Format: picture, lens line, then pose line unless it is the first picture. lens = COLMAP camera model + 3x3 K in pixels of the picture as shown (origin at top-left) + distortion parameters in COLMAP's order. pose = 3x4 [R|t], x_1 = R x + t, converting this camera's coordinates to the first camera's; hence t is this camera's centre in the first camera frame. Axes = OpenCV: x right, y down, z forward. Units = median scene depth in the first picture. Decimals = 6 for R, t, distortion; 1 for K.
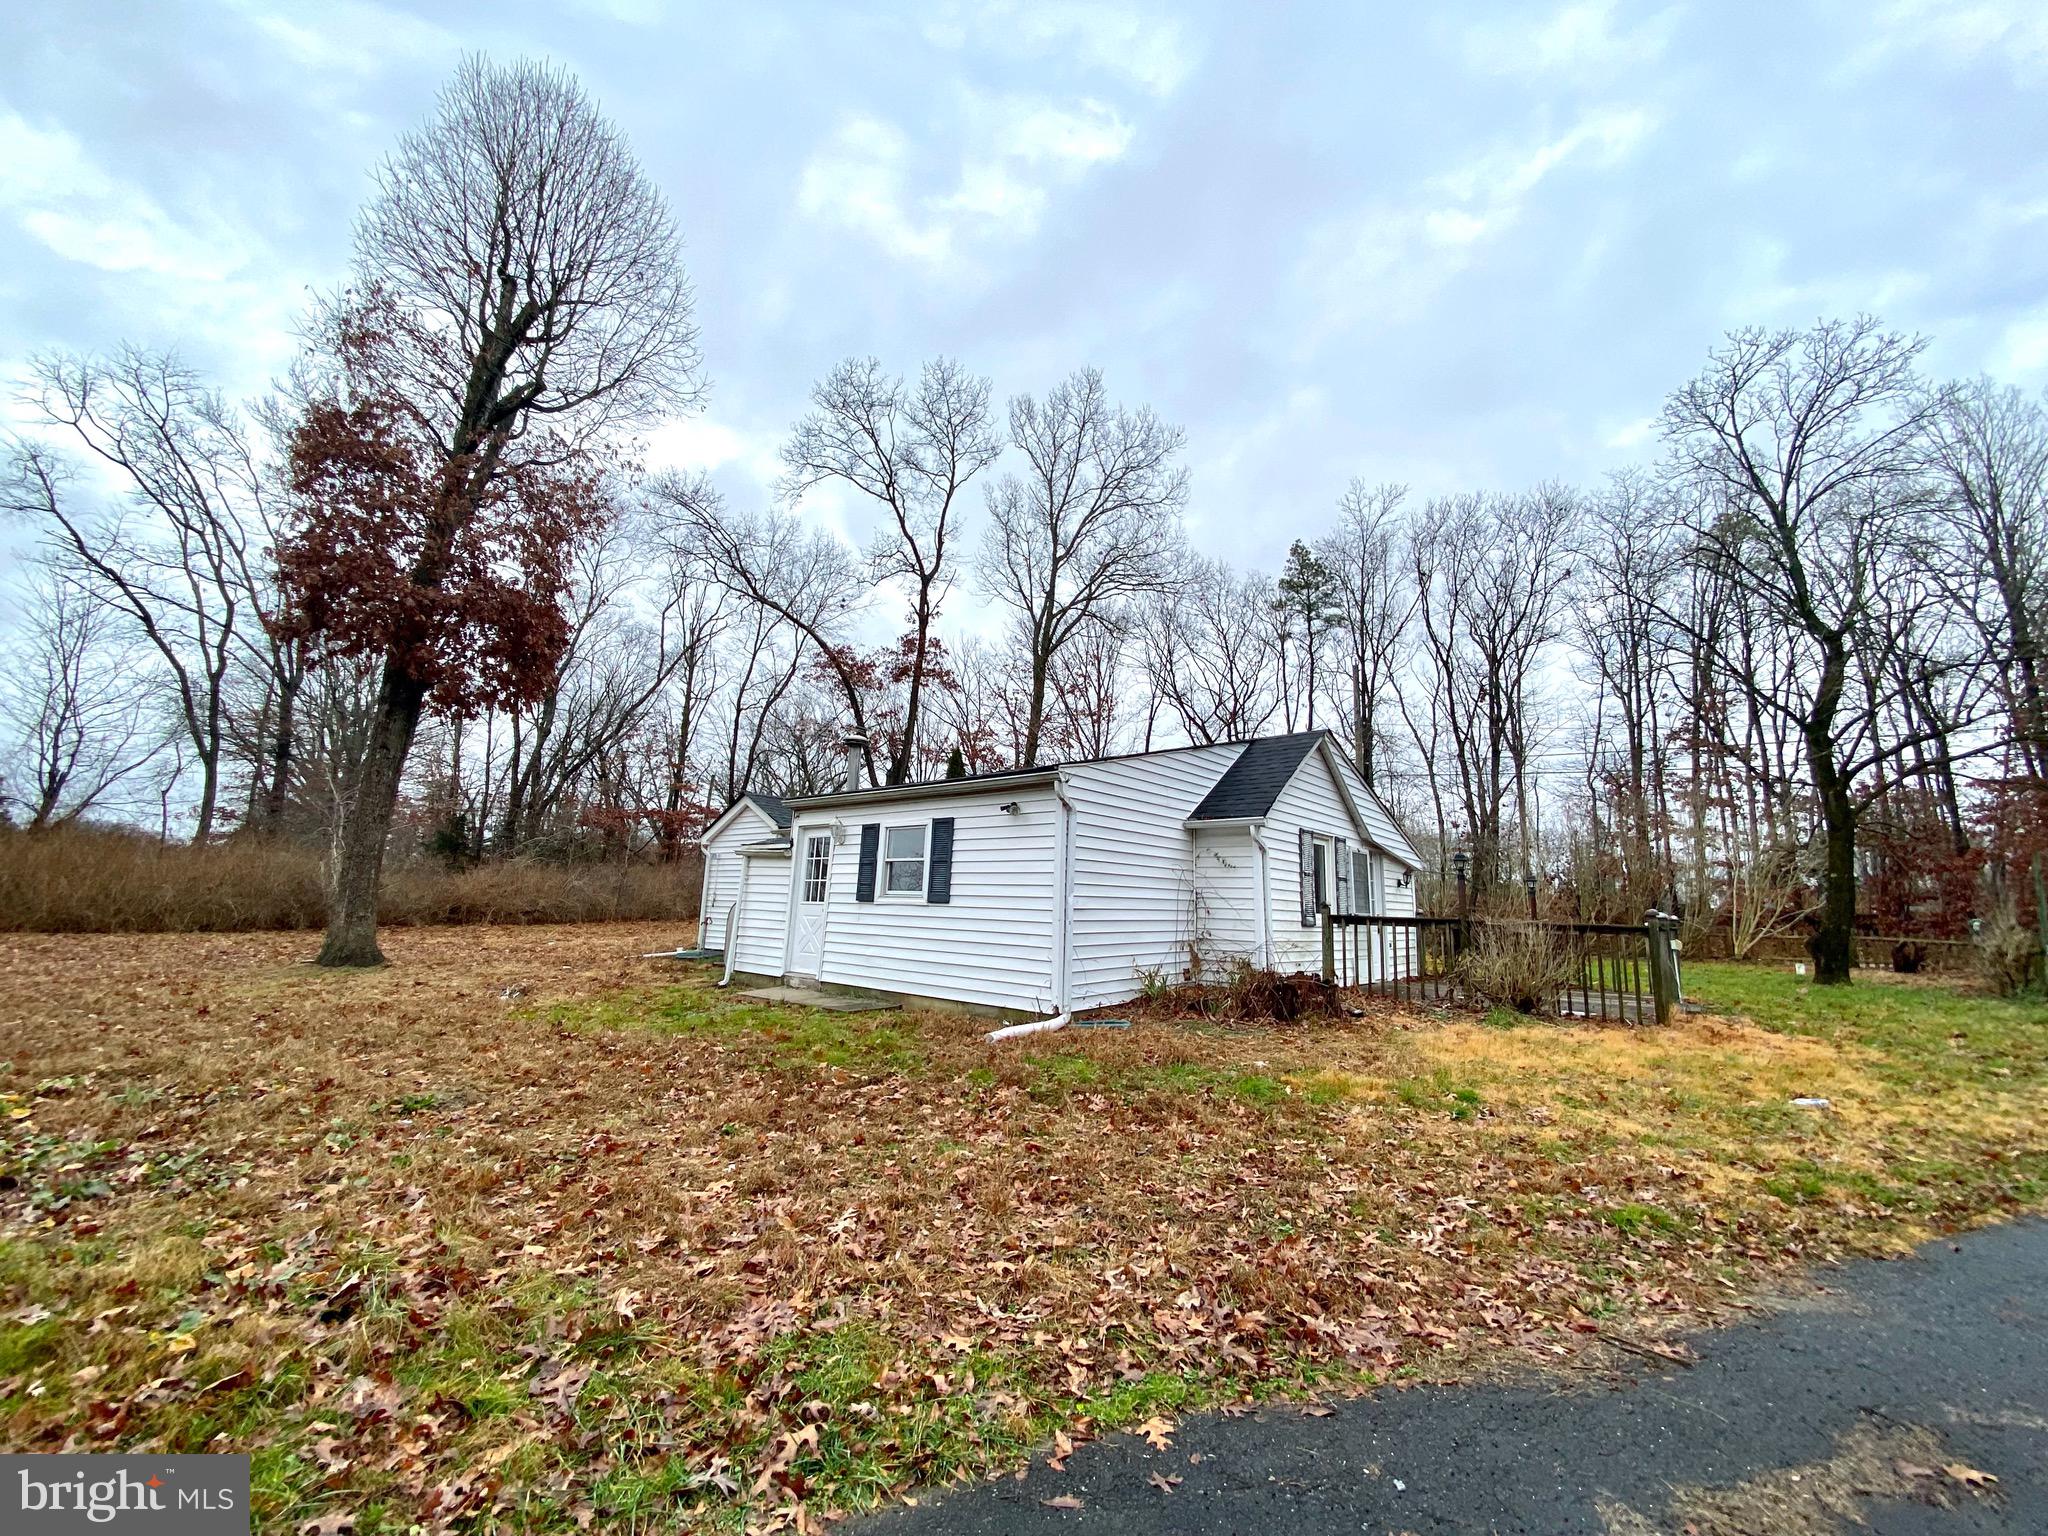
lens RADIAL K [[813.6, 0, 995.3], [0, 813.6, 773.9], [0, 0, 1]] dist [0.003041, -0.003577]
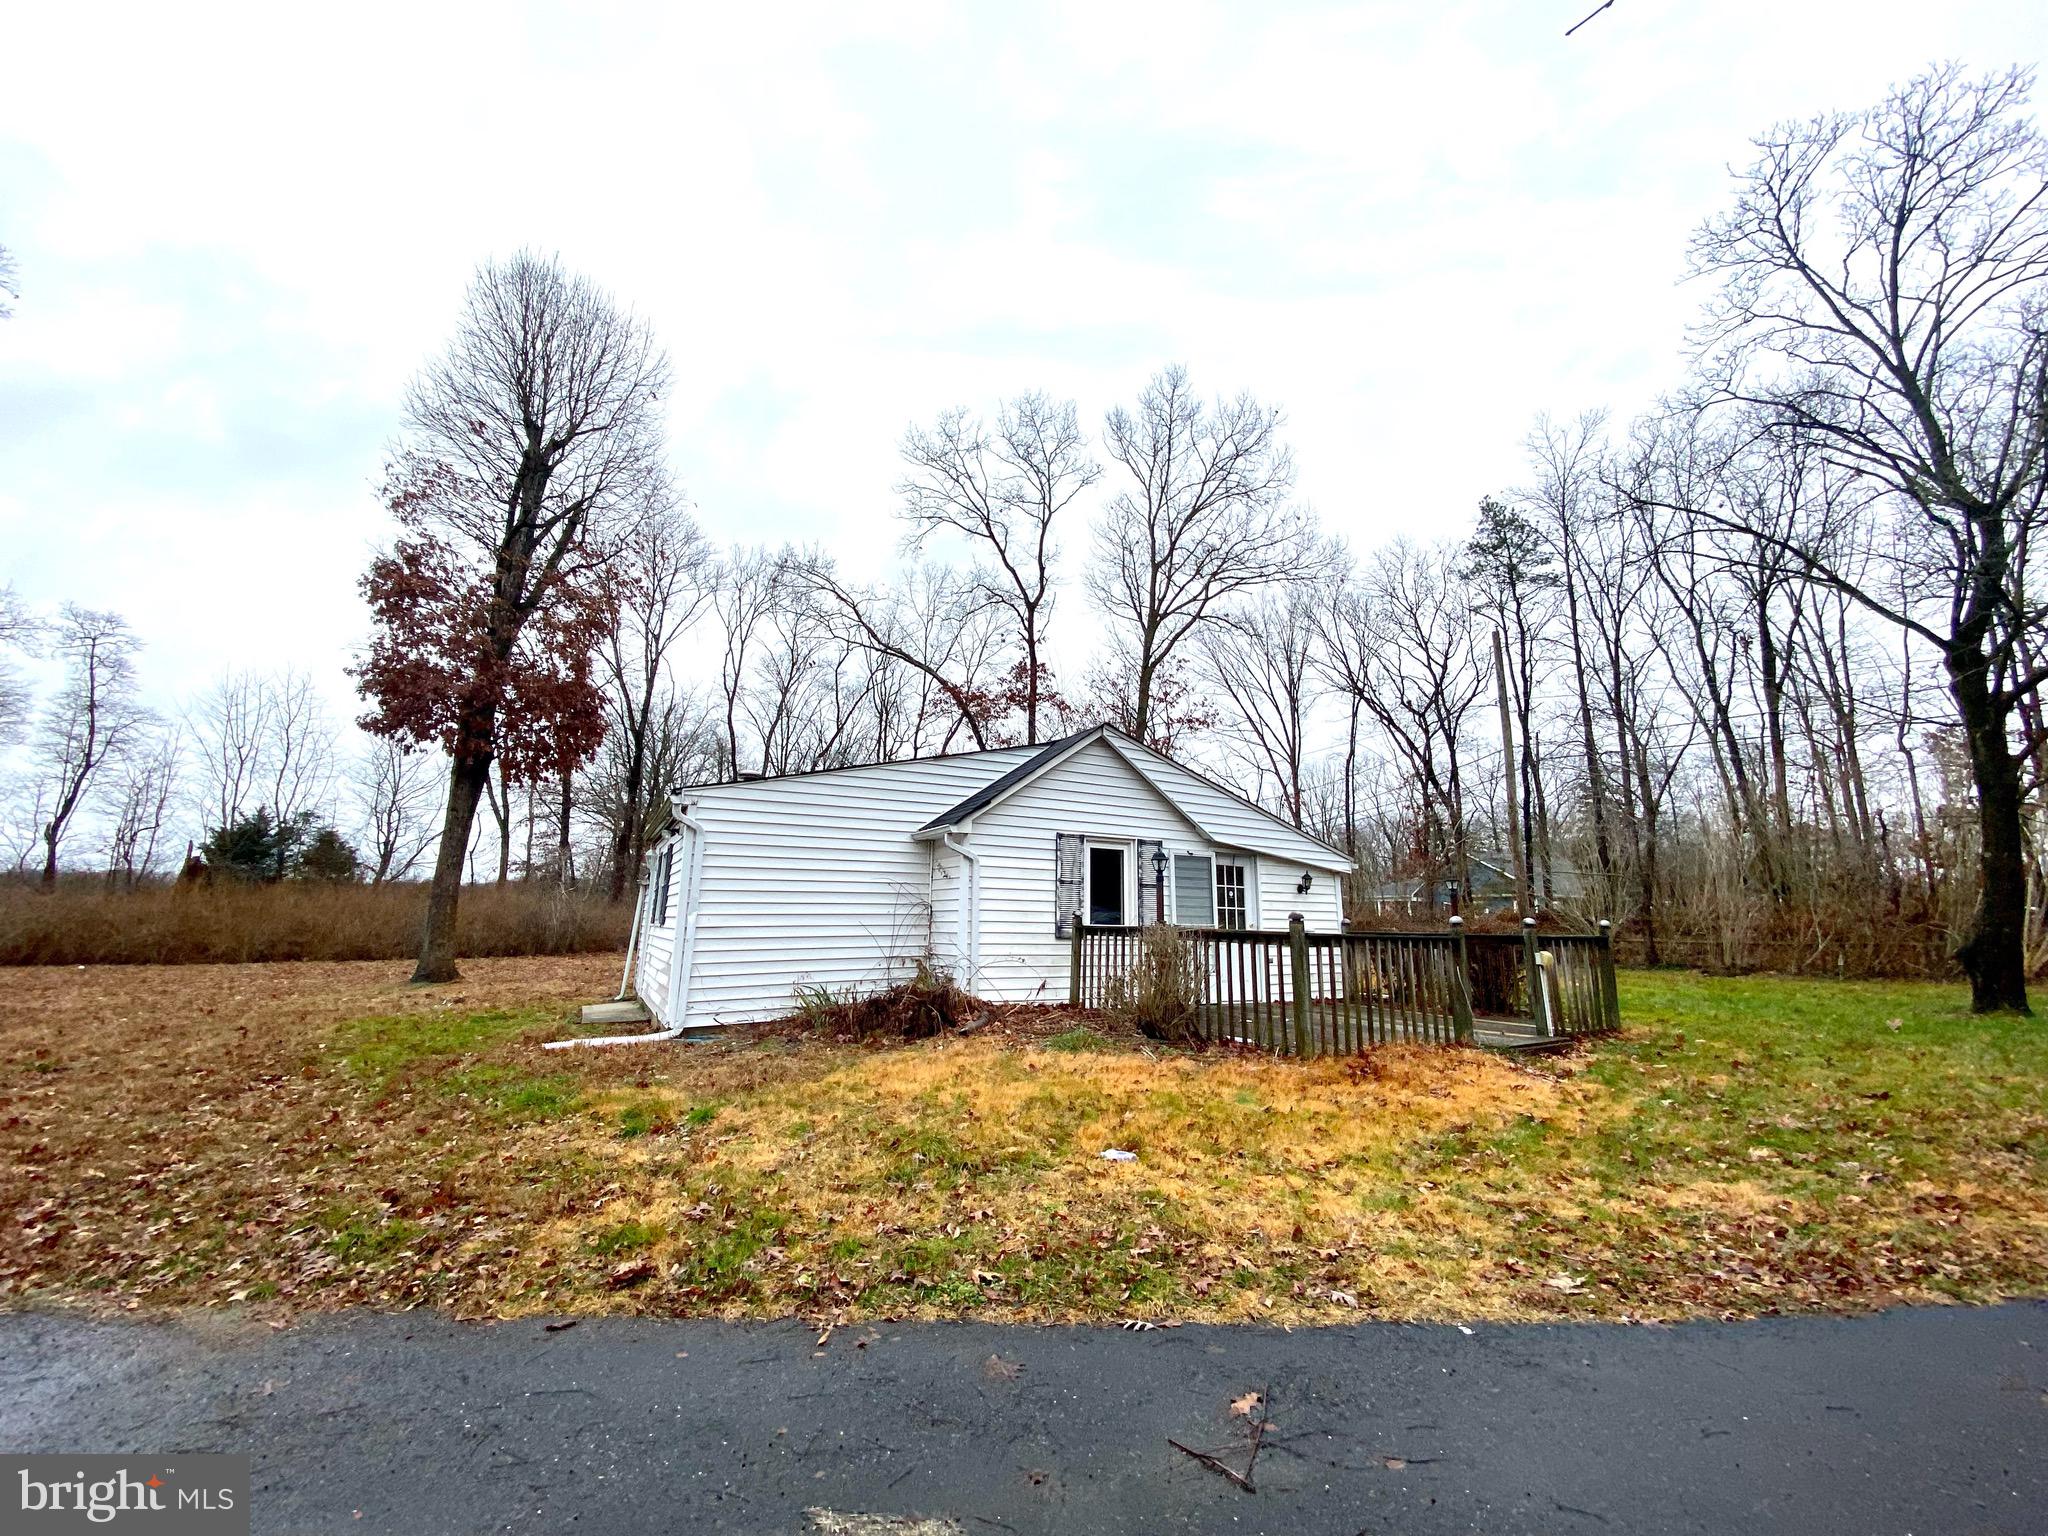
lens RADIAL K [[813.6, 0, 1039.9], [0, 813.6, 766.9], [0, 0, 1]] dist [0.003041, -0.003577]
pose [[0.942929, -0.084373, -0.322129, 0.309138], [0.072341, 0.996168, -0.049163, 0.016630], [0.325042, 0.023054, 0.945418, 0.054656]]
